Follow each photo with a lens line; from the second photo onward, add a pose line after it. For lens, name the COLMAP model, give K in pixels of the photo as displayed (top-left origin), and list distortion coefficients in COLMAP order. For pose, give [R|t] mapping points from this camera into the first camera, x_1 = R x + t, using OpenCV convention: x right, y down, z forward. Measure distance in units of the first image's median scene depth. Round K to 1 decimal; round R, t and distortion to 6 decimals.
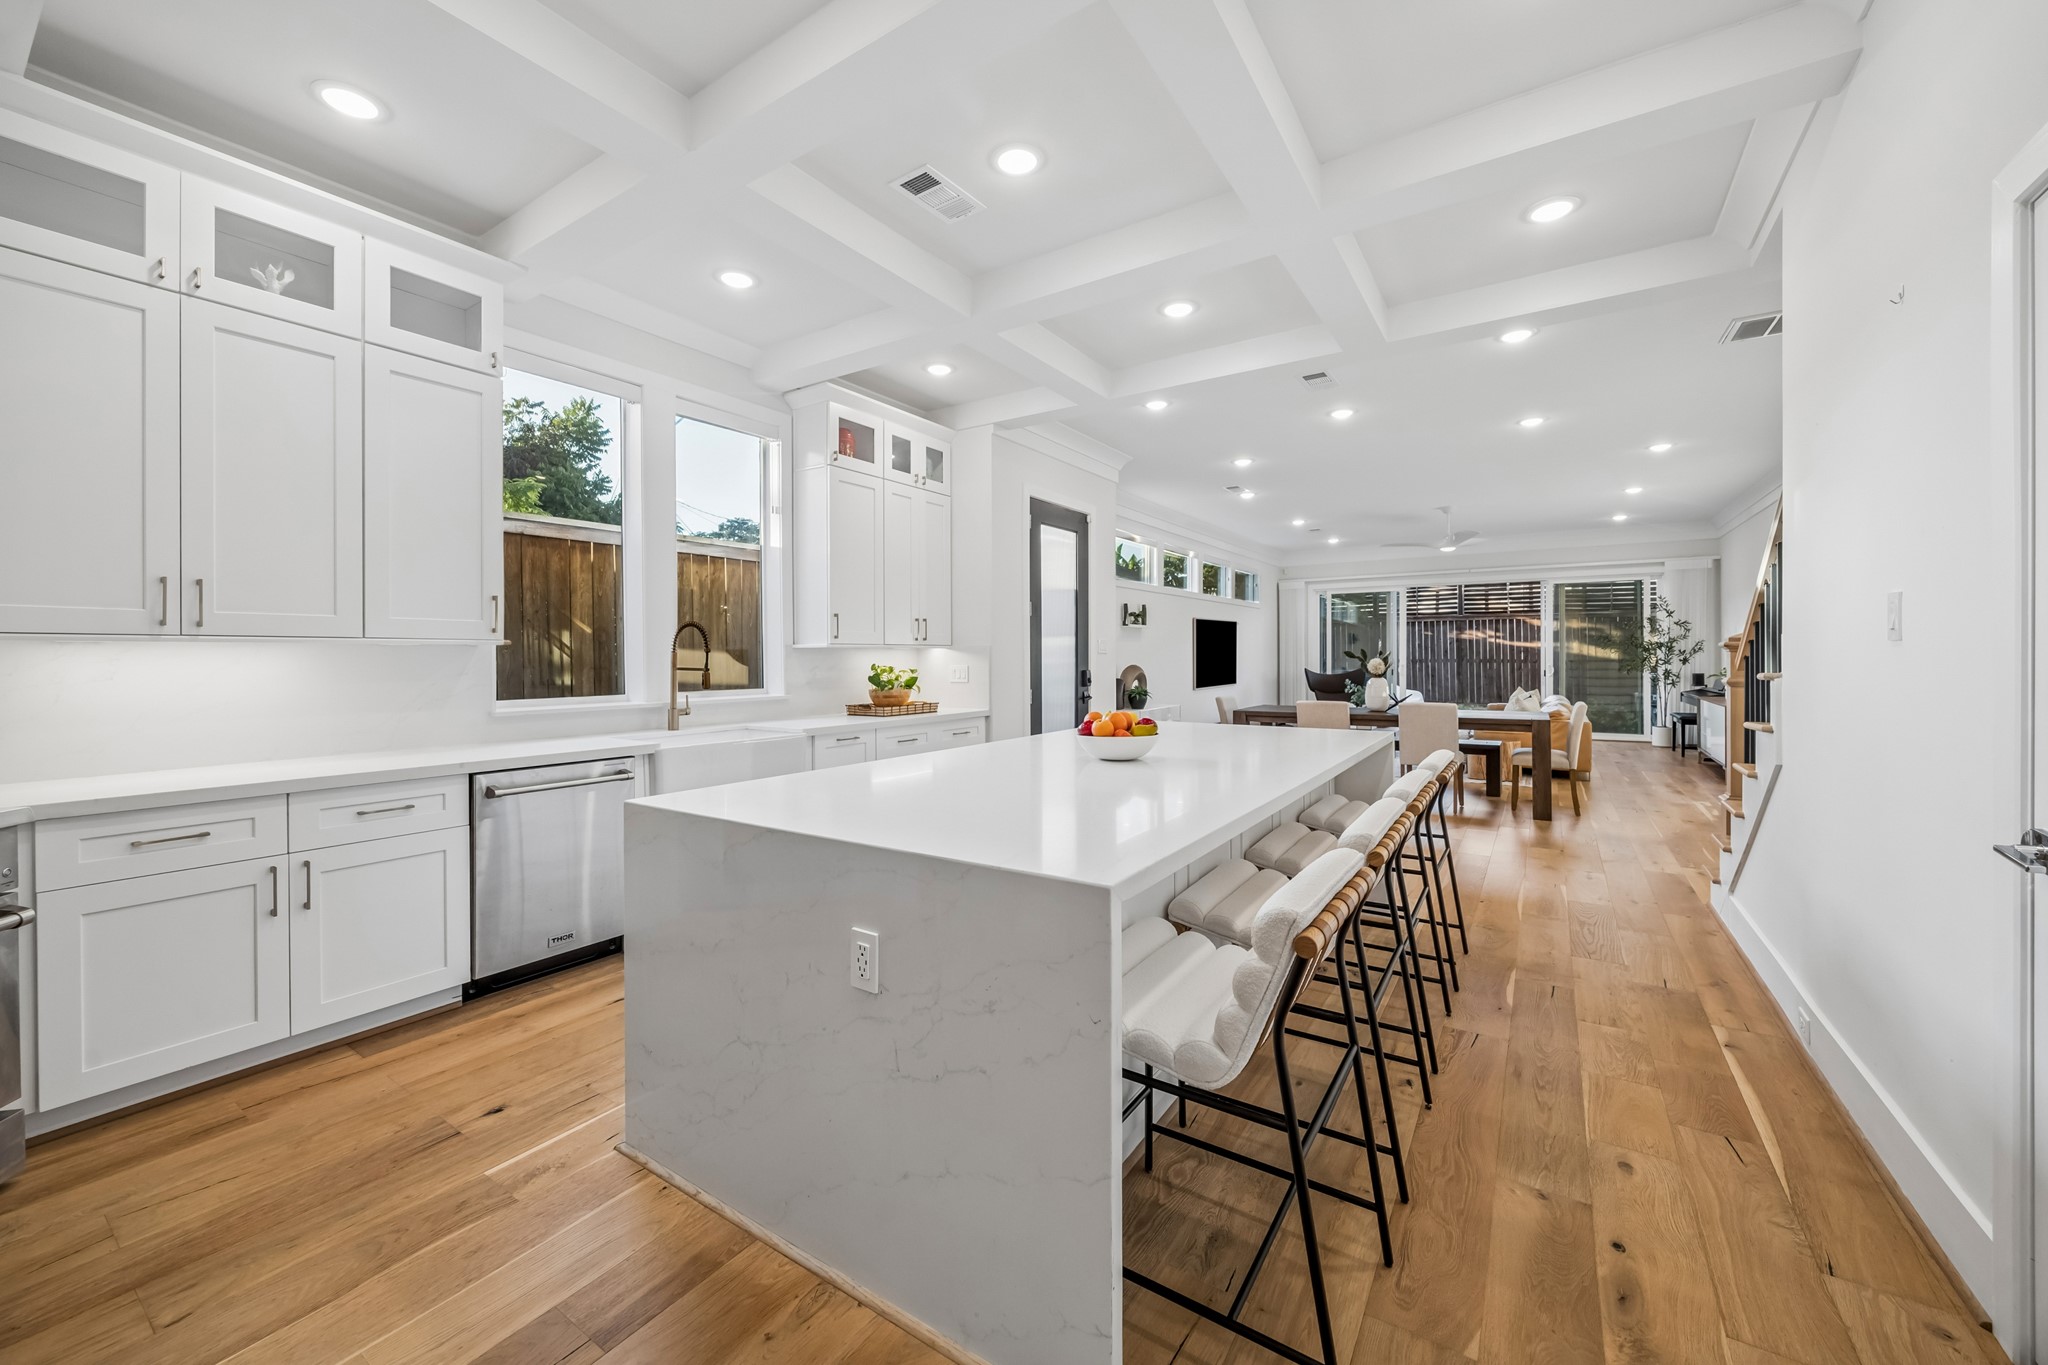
lens RADIAL K [[809.9, 0, 1028.8], [0, 809.9, 651.5], [0, 0, 1]] dist [0.066594, -0.000114]
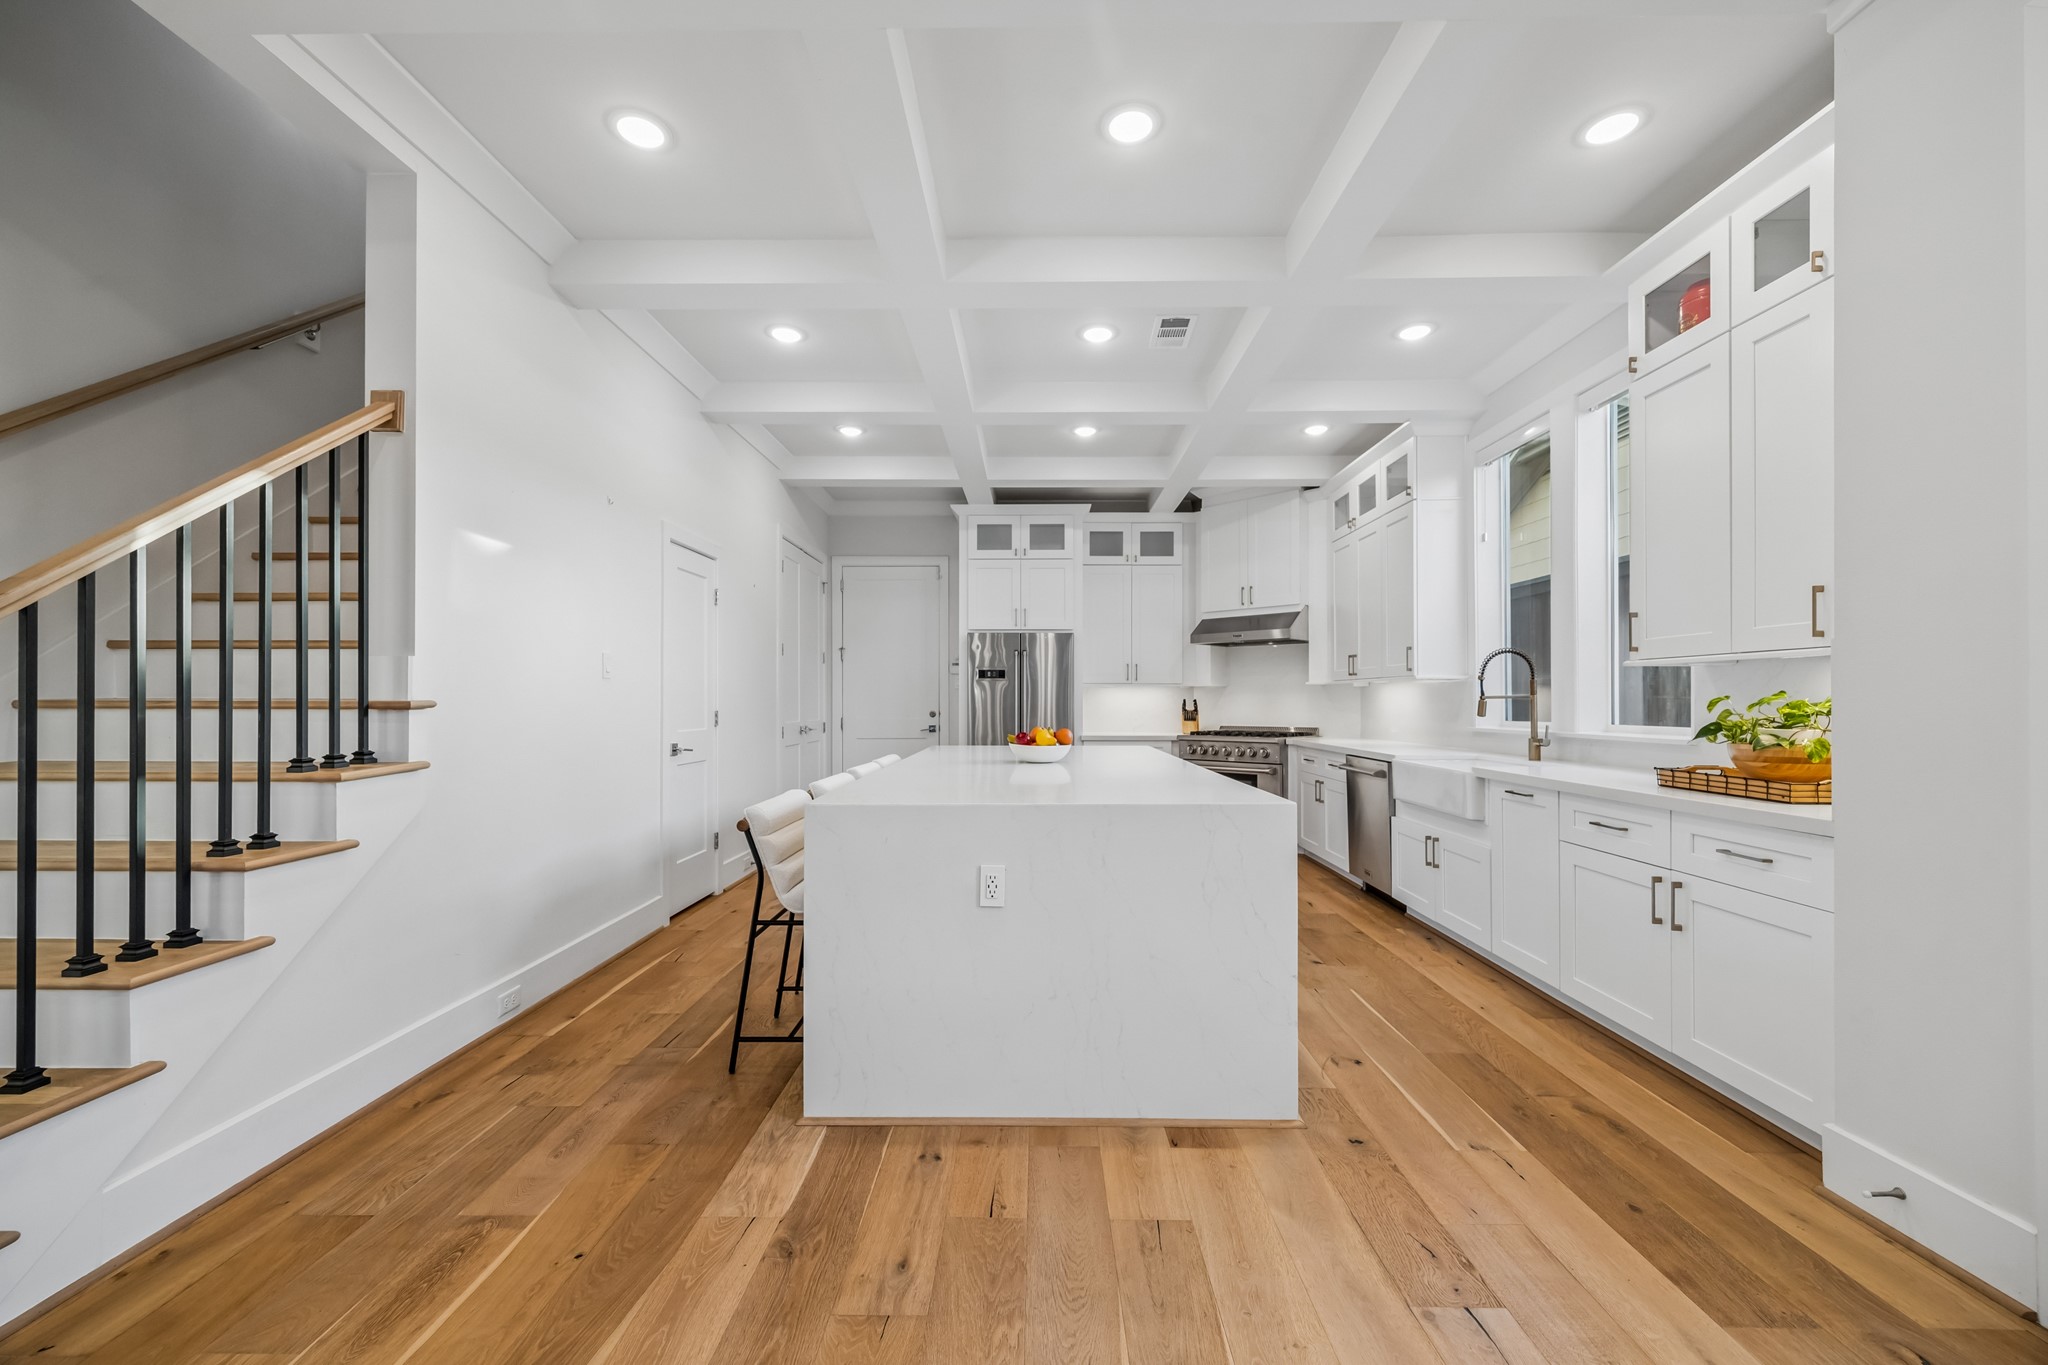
lens RADIAL K [[817.5, 0, 1019.0], [0, 817.5, 692.7], [0, 0, 1]] dist [0.000403, 0.000088]
pose [[-0.853851, -0.007360, -0.520466, 0.754071], [-0.003671, 0.999960, -0.008117, 0.033177], [0.520505, -0.005020, -0.853844, 1.917788]]
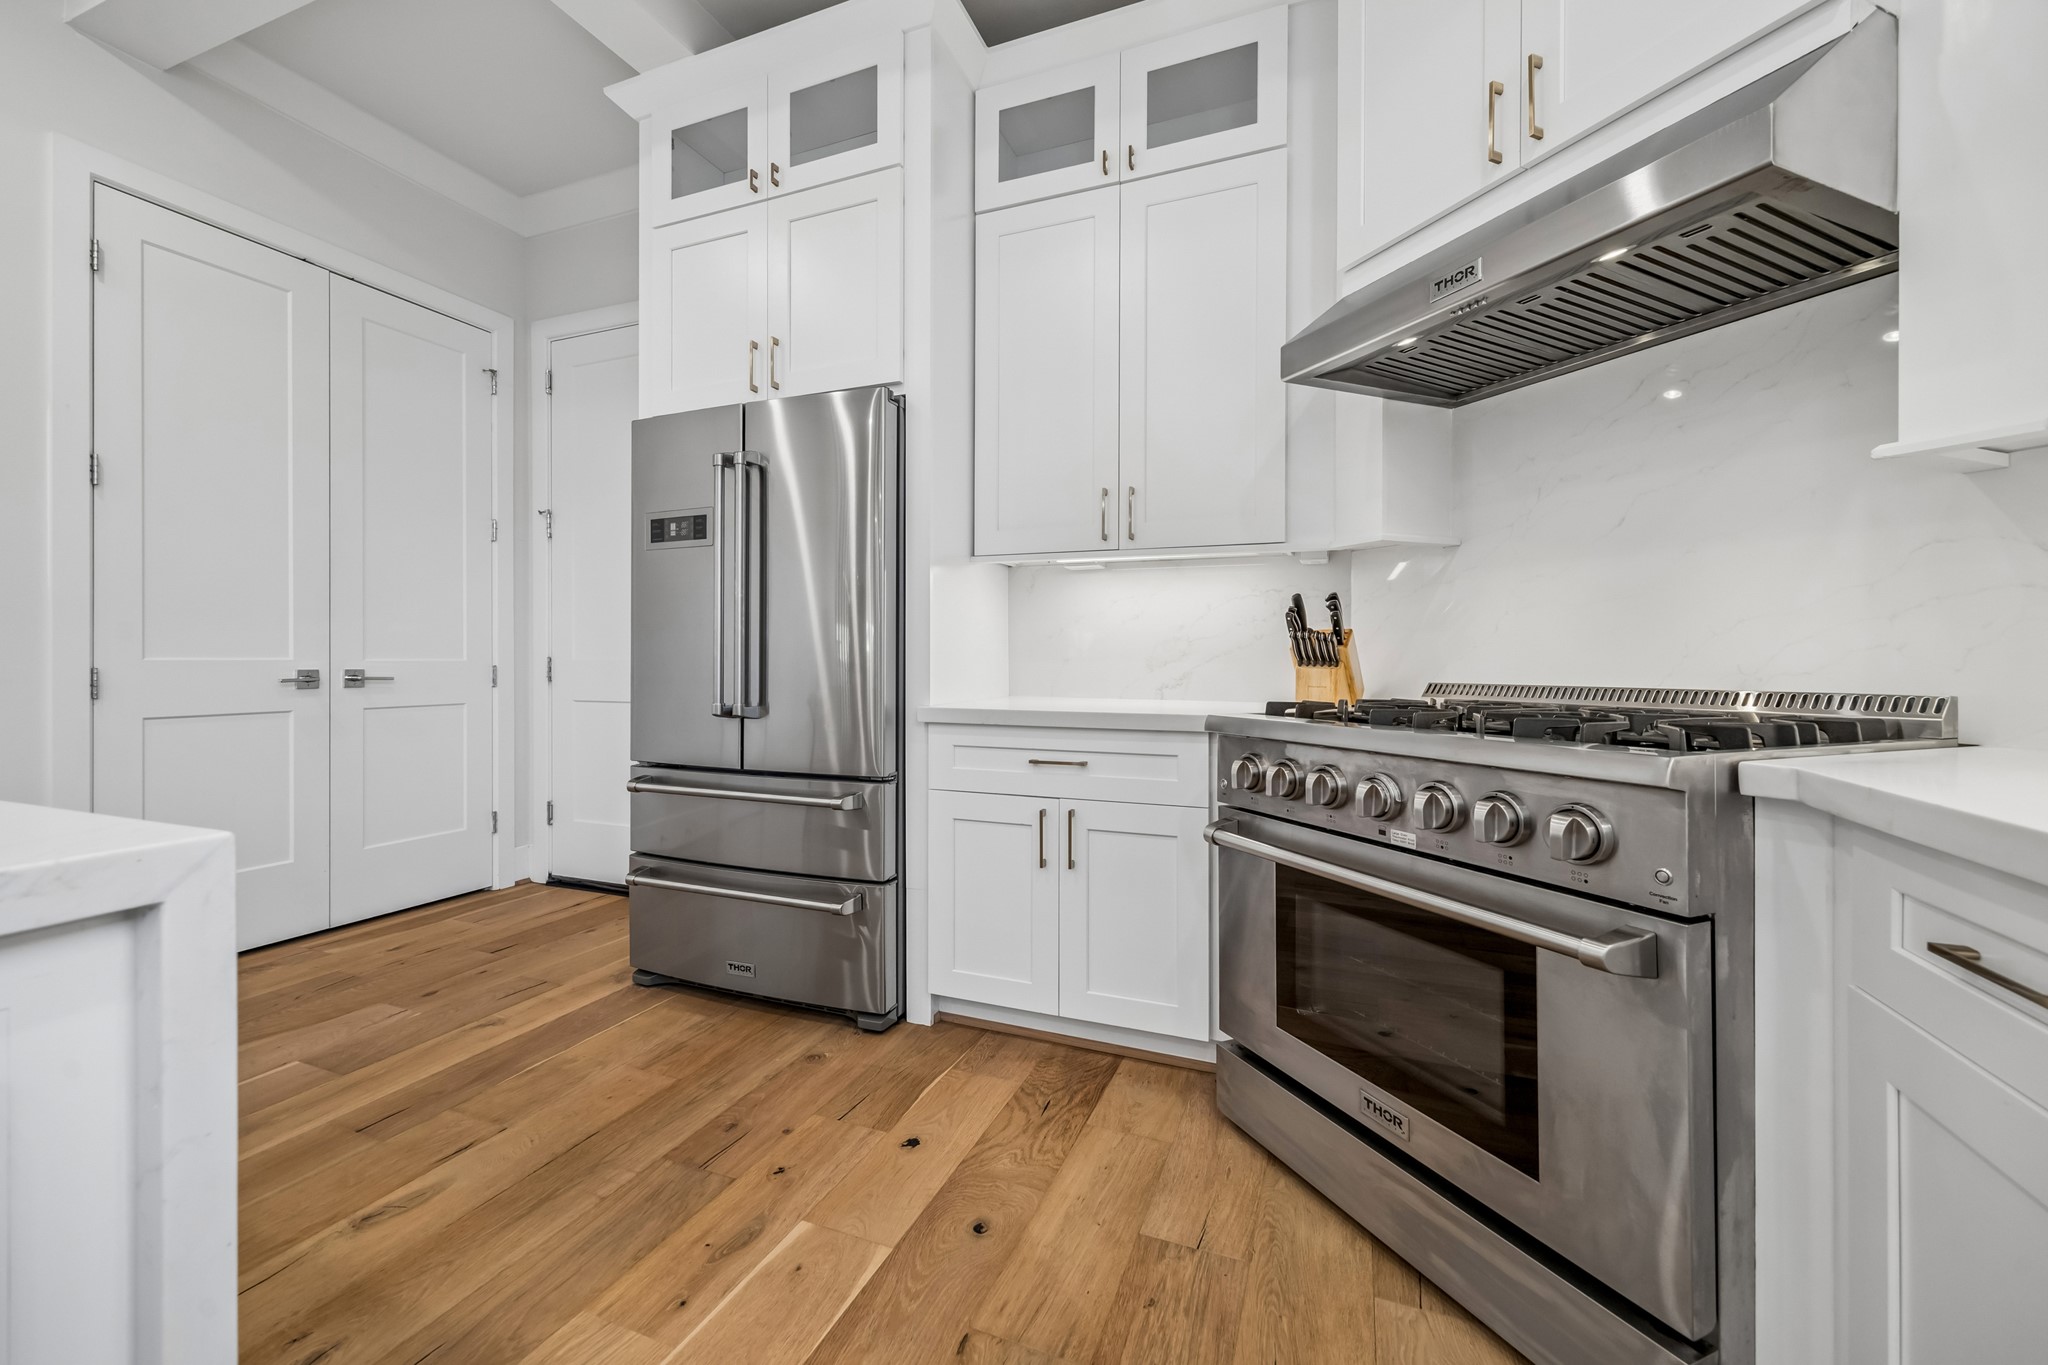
lens RADIAL K [[842.5, 0, 972.1], [0, 842.5, 658.6], [0, 0, 1]] dist [0.001320, 0.000118]
pose [[-0.989382, -0.004257, -0.145277, -0.443463], [-0.004743, 0.999984, 0.002995, 0.084409], [0.145262, 0.003652, -0.989386, 0.881207]]
